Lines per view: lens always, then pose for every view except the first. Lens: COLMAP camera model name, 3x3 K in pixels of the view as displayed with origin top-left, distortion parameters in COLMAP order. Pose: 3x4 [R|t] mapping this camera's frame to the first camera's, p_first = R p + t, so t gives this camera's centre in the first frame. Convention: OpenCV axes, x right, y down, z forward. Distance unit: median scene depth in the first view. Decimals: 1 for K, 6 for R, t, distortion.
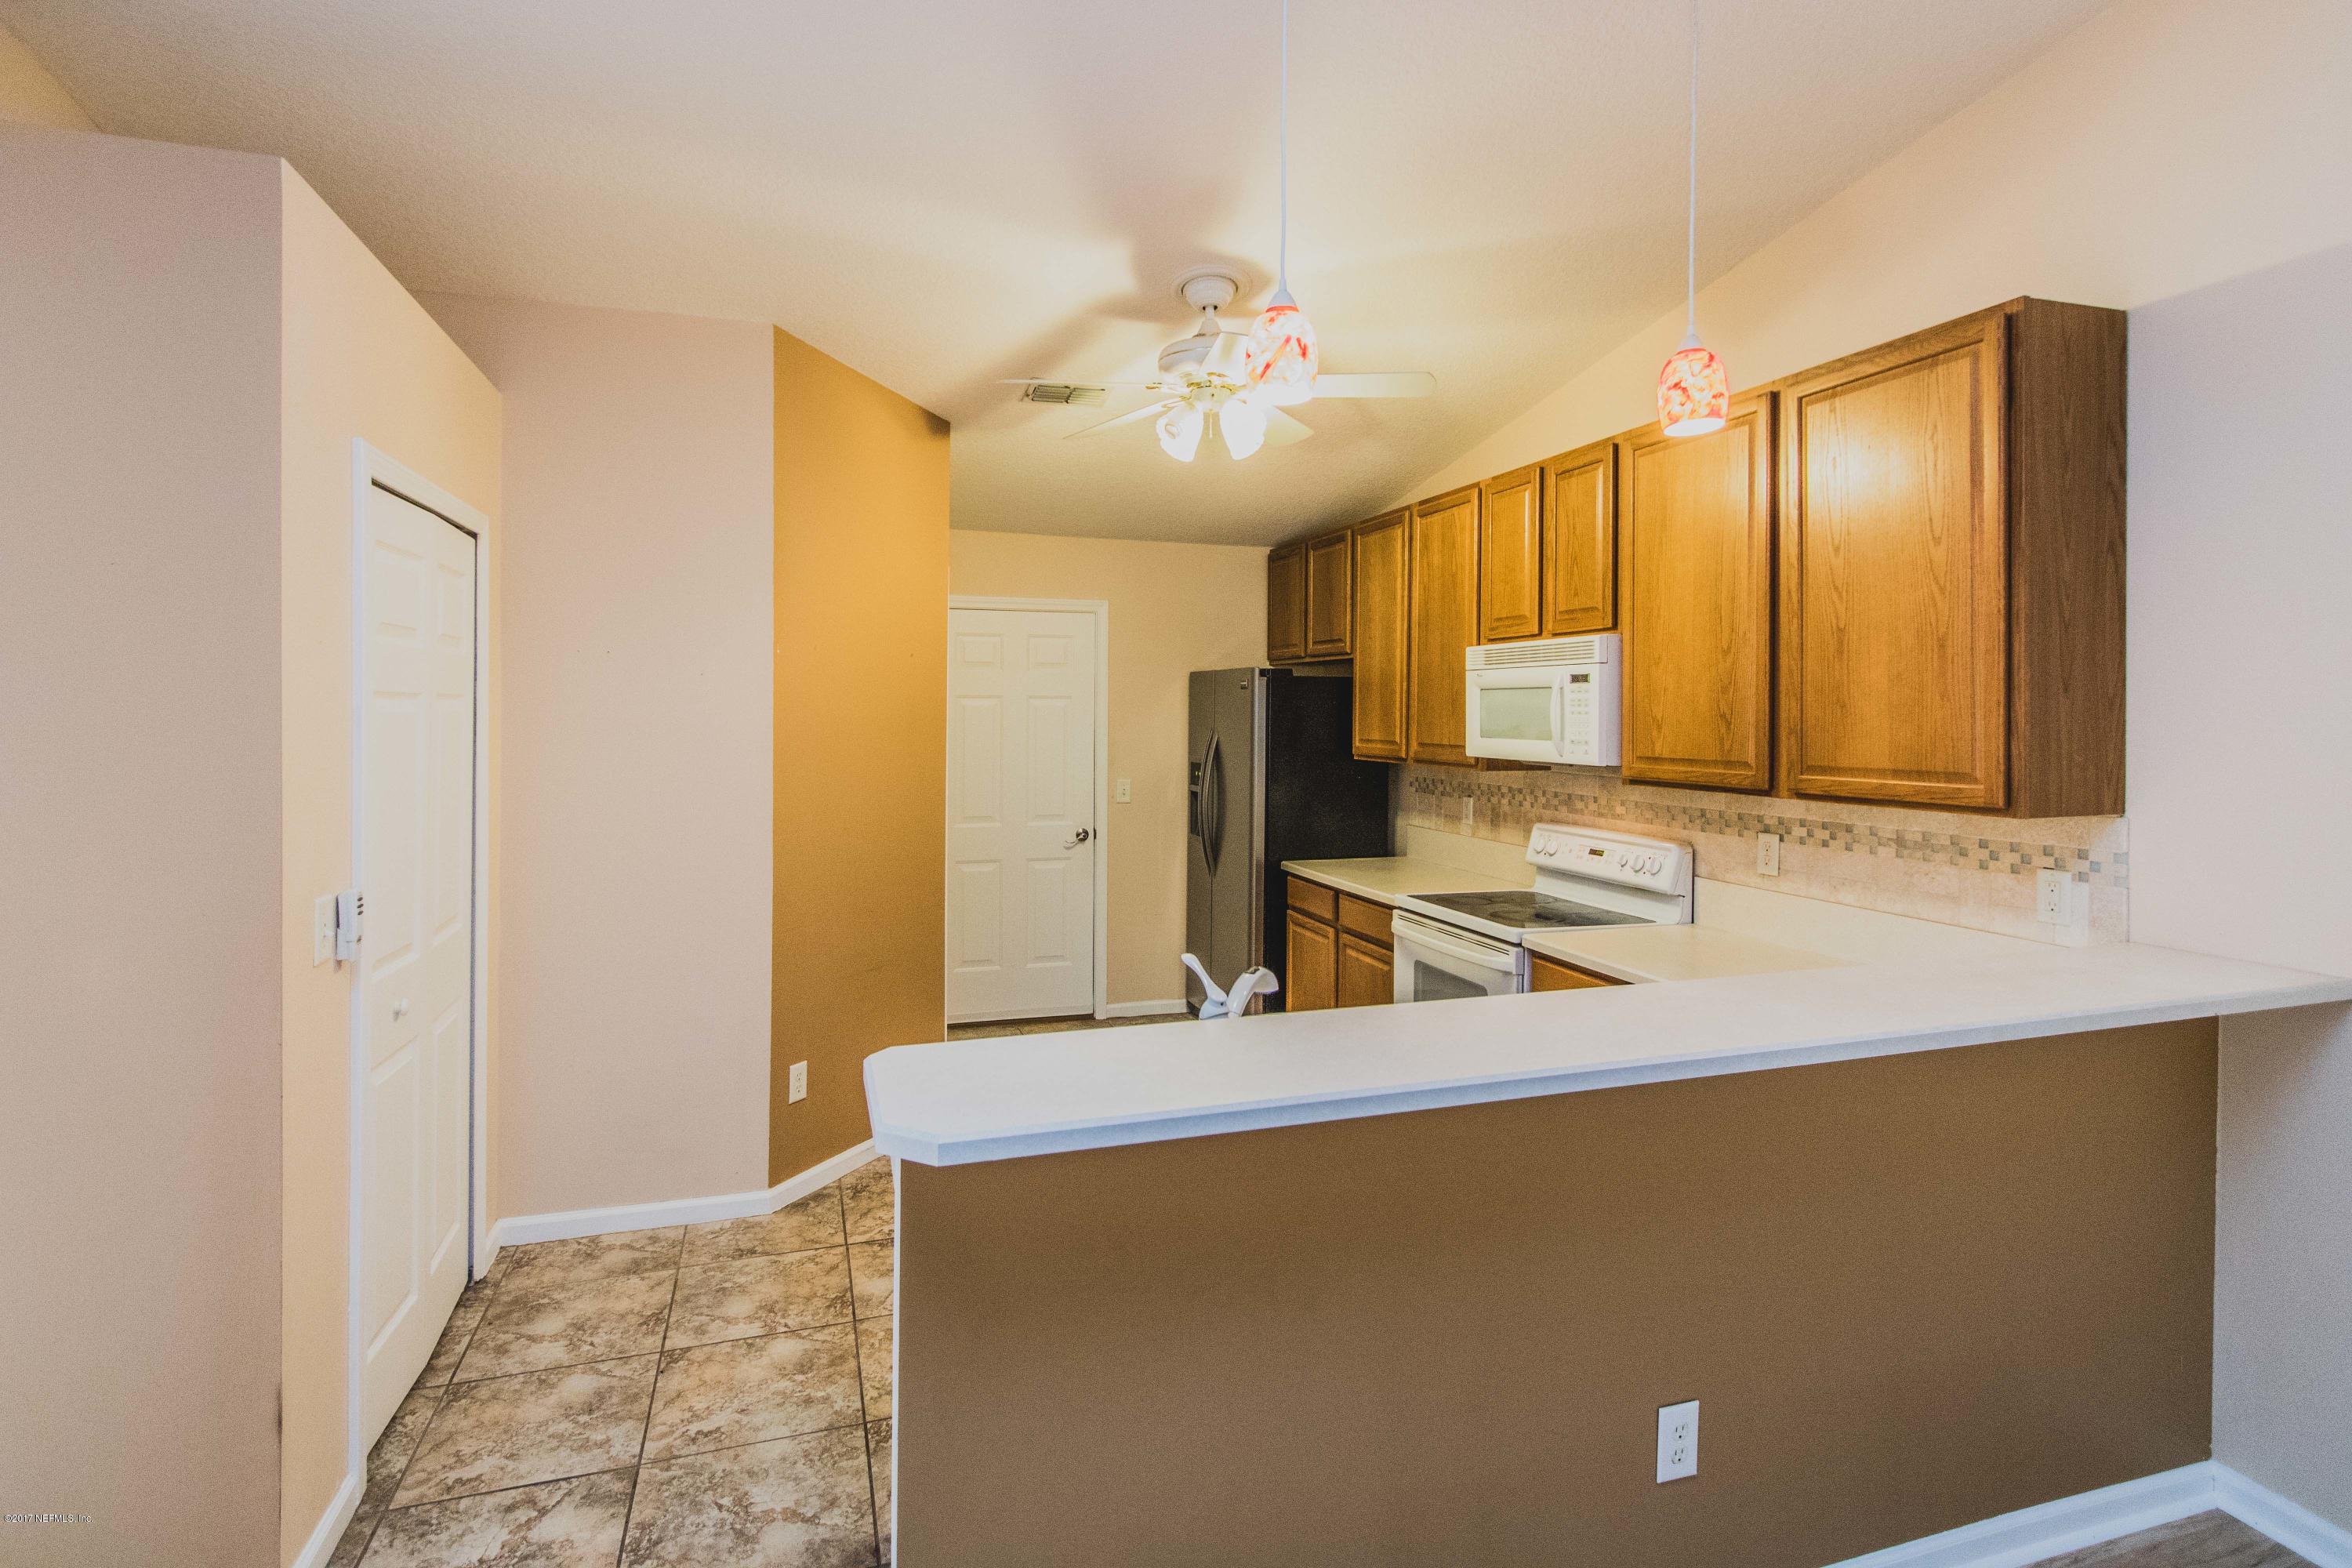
lens RADIAL K [[1189.8, 0, 1163.6], [0, 1189.8, 715.1], [0, 0, 1]] dist [0.001665, 0.000154]
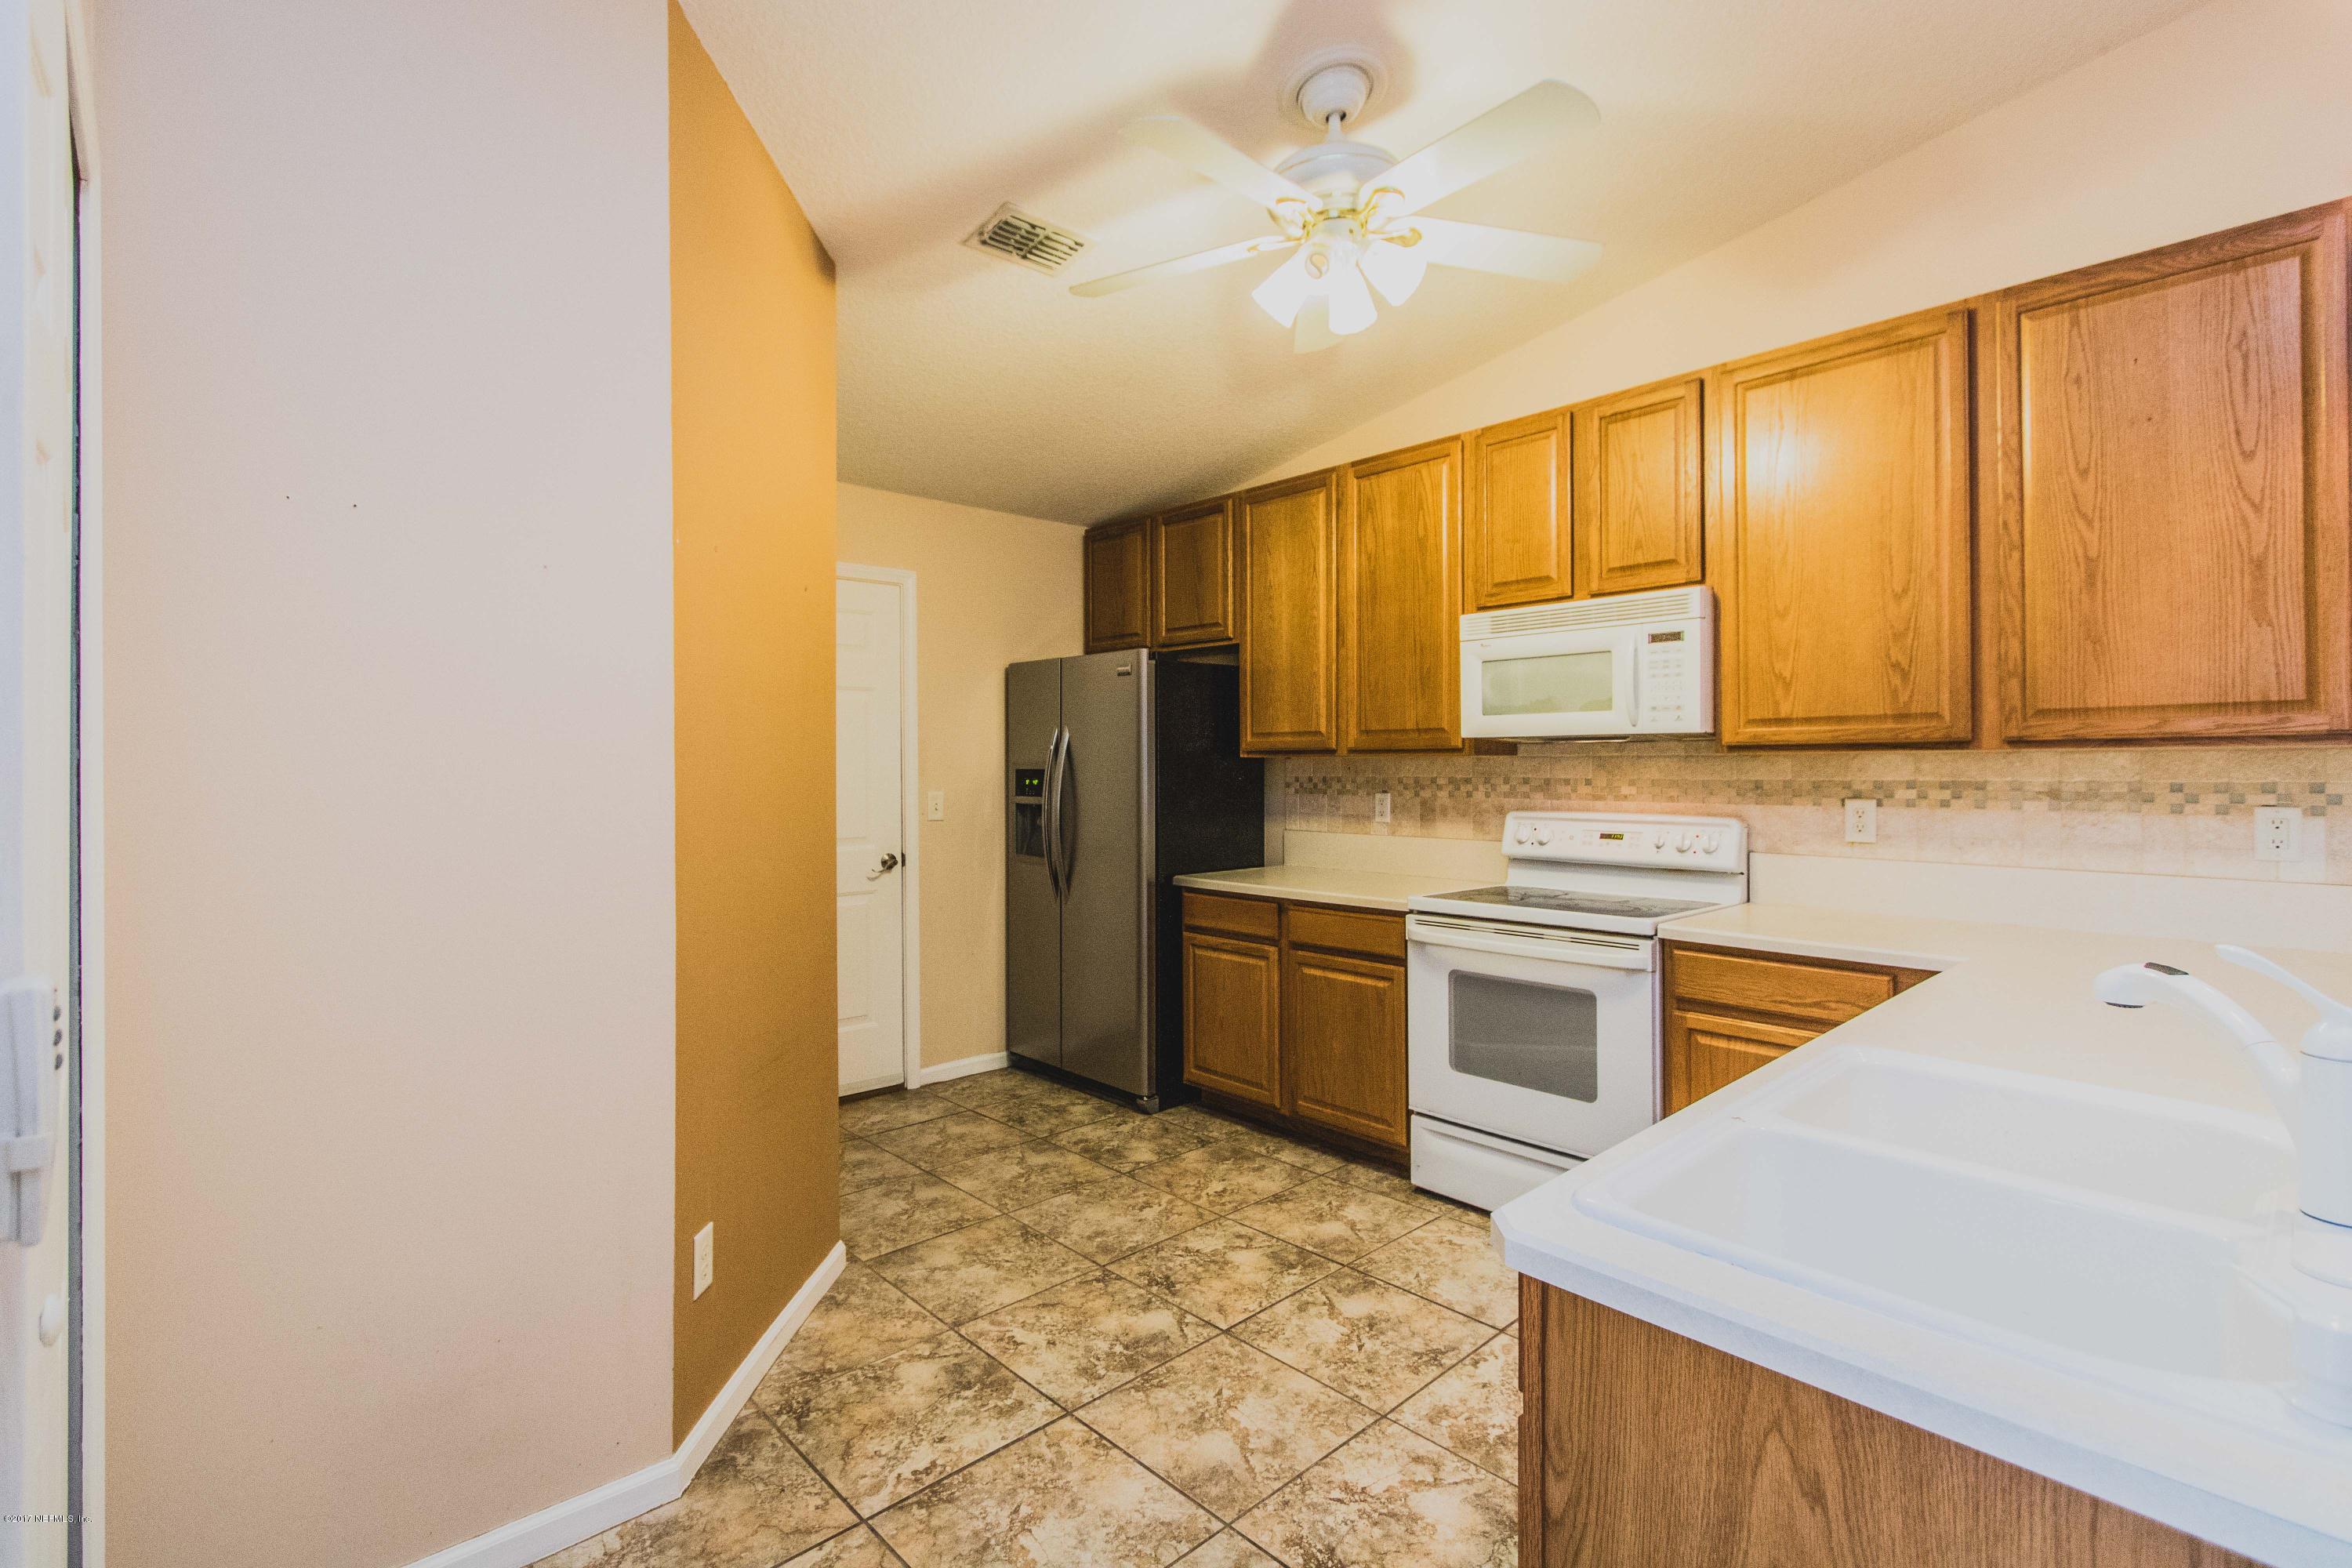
lens RADIAL K [[1093.9, 0, 1175.6], [0, 1093.9, 763.0], [0, 0, 1]] dist [0.000460, -0.001172]
pose [[0.904874, -0.008815, 0.425588, -0.300628], [0.010616, 0.999942, -0.001861, 0.054924], [-0.425547, 0.006202, 0.904915, 0.364619]]
